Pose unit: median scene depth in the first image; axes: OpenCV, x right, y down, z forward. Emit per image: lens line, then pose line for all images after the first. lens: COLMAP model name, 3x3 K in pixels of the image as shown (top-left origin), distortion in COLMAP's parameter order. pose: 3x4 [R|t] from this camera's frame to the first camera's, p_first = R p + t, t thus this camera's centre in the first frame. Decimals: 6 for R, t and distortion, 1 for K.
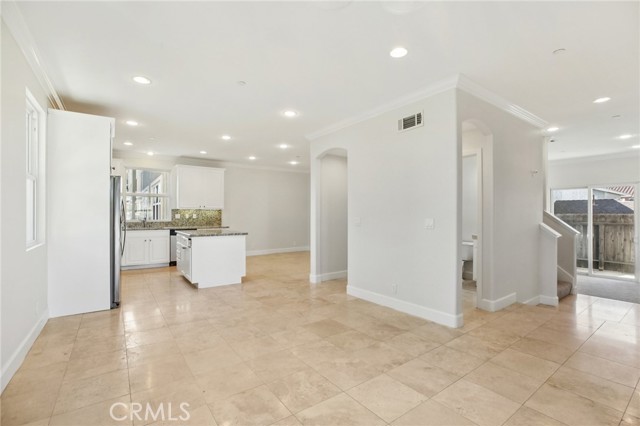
lens RADIAL K [[291.8, 0, 318.2], [0, 291.8, 213.2], [0, 0, 1]] dist [0.001012, -0.000204]
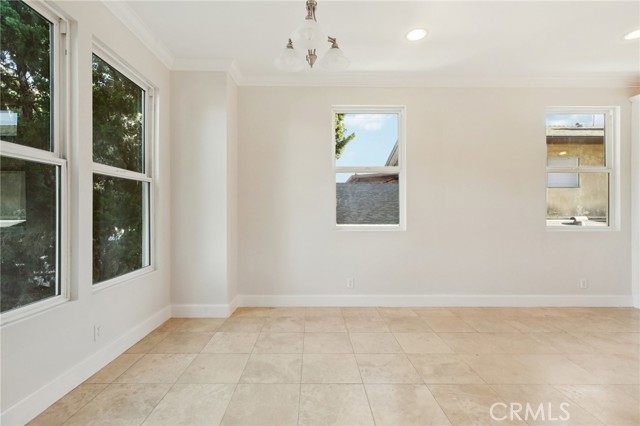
lens RADIAL K [[291.8, 0, 315.8], [0, 291.8, 214.0], [0, 0, 1]] dist [0.001012, -0.000204]
pose [[-0.566362, 0.002526, -0.824153, 0.675196], [0.000314, 0.999996, 0.002850, 0.045578], [0.824156, 0.001355, -0.566361, 0.849099]]
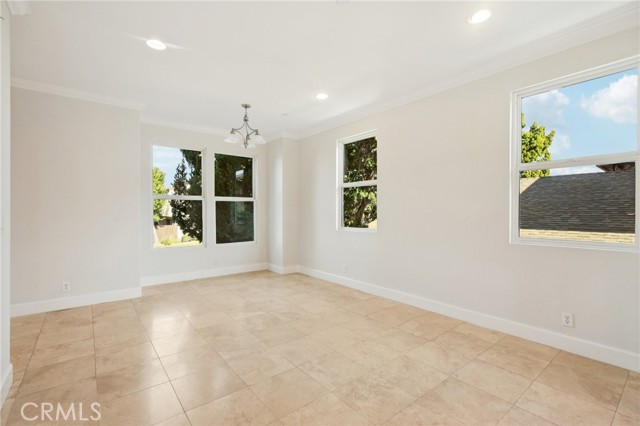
lens RADIAL K [[291.8, 0, 321.3], [0, 291.8, 211.1], [0, 0, 1]] dist [0.001012, -0.000204]
pose [[-0.998124, 0.000250, -0.061228, -0.216507], [0.000466, 0.999994, -0.003513, 0.014510], [0.061227, -0.003535, -0.998118, 1.980585]]
